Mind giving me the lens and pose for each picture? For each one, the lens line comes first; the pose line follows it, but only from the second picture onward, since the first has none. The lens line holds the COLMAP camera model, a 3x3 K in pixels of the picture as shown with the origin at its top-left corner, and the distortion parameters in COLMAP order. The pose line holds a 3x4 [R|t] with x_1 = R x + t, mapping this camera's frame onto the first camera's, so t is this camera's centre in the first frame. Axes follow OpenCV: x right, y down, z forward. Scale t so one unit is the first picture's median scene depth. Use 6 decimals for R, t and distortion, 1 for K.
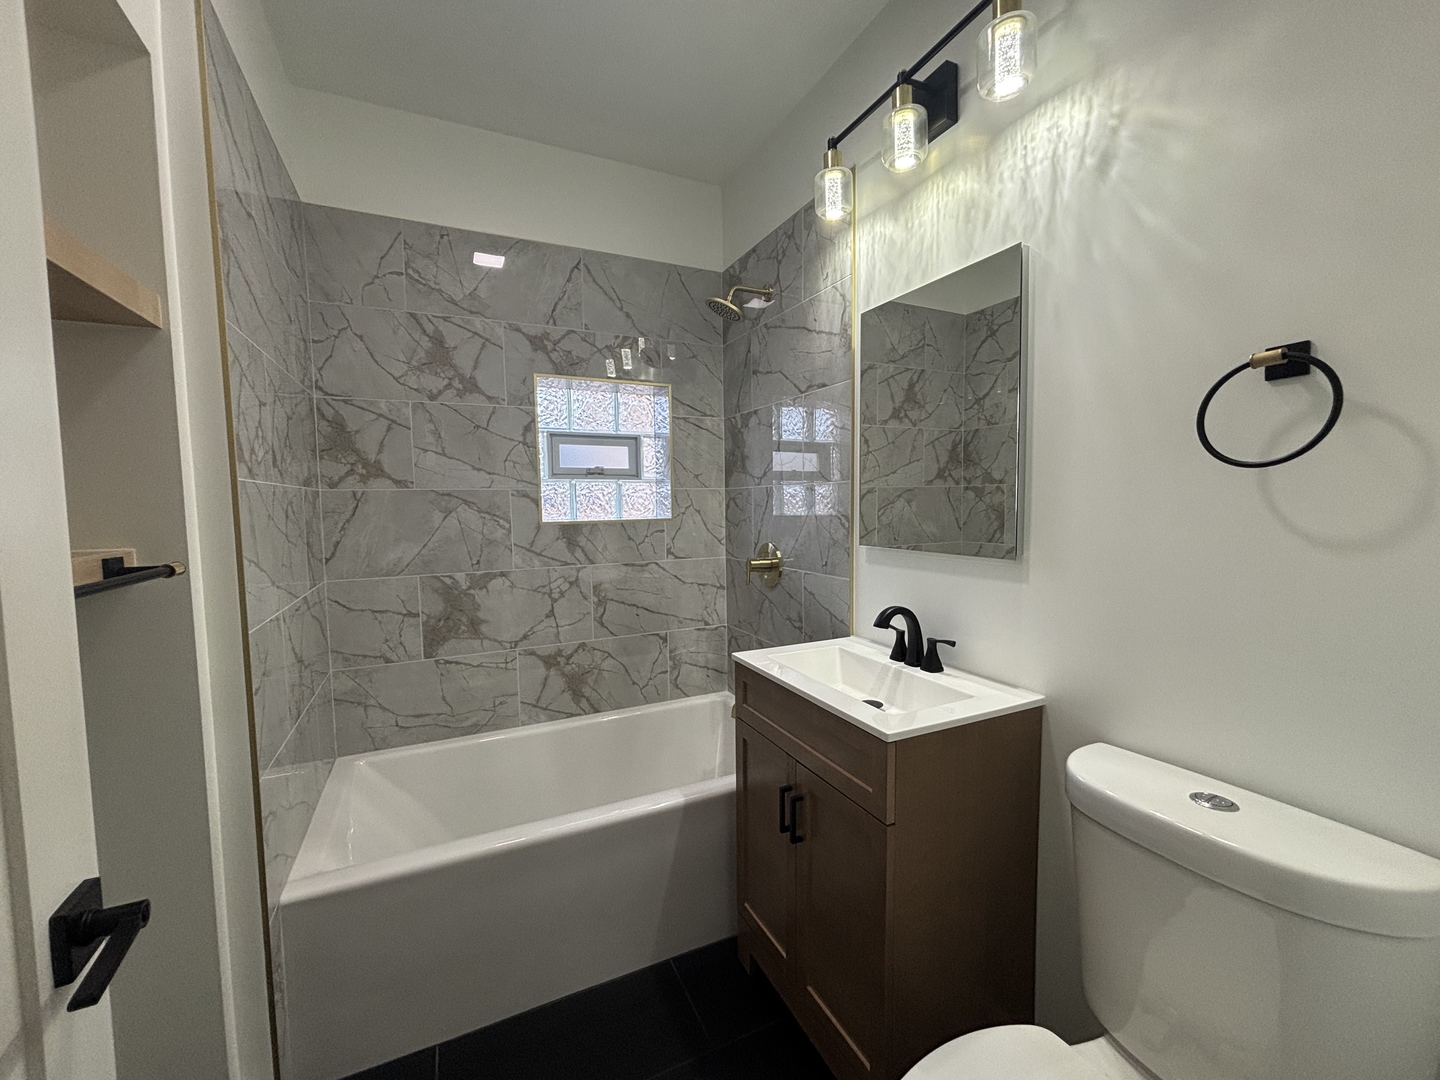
lens RADIAL K [[585.4, 0, 716.8], [0, 585.4, 542.1], [0, 0, 1]] dist [0.007573, -0.000931]
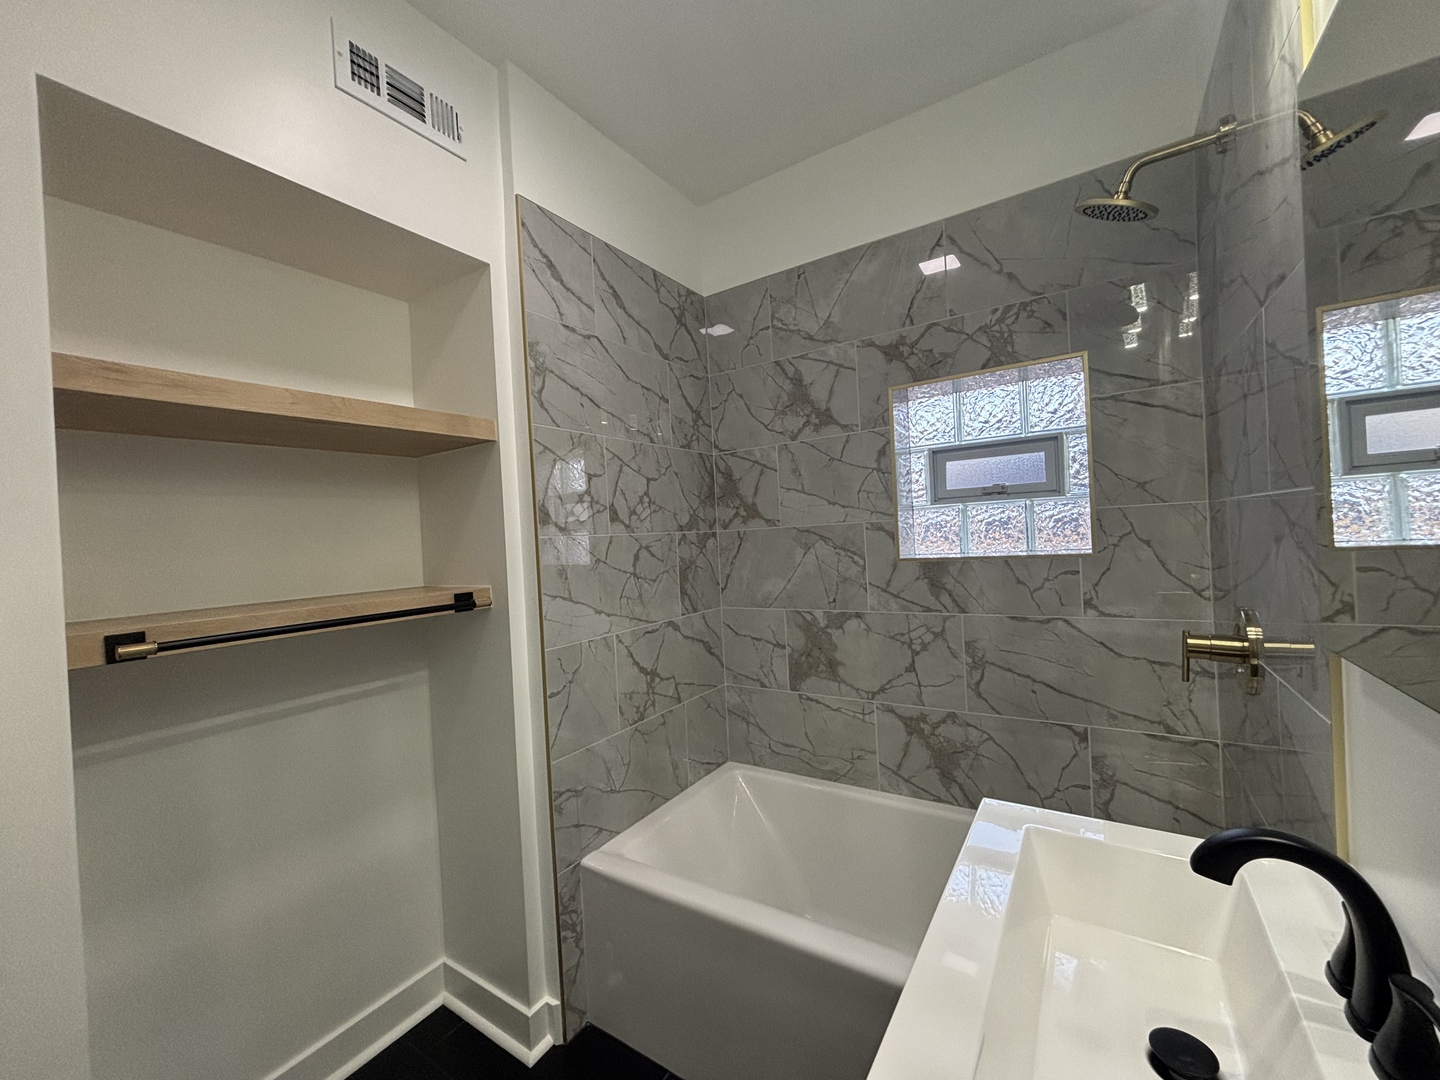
lens RADIAL K [[585.4, 0, 716.8], [0, 585.4, 542.1], [0, 0, 1]] dist [0.007573, -0.000931]
pose [[0.506476, -0.006377, -0.862231, 0.309066], [-0.015574, 0.999742, -0.016542, -0.040811], [0.862113, 0.021807, 0.506246, 0.345280]]
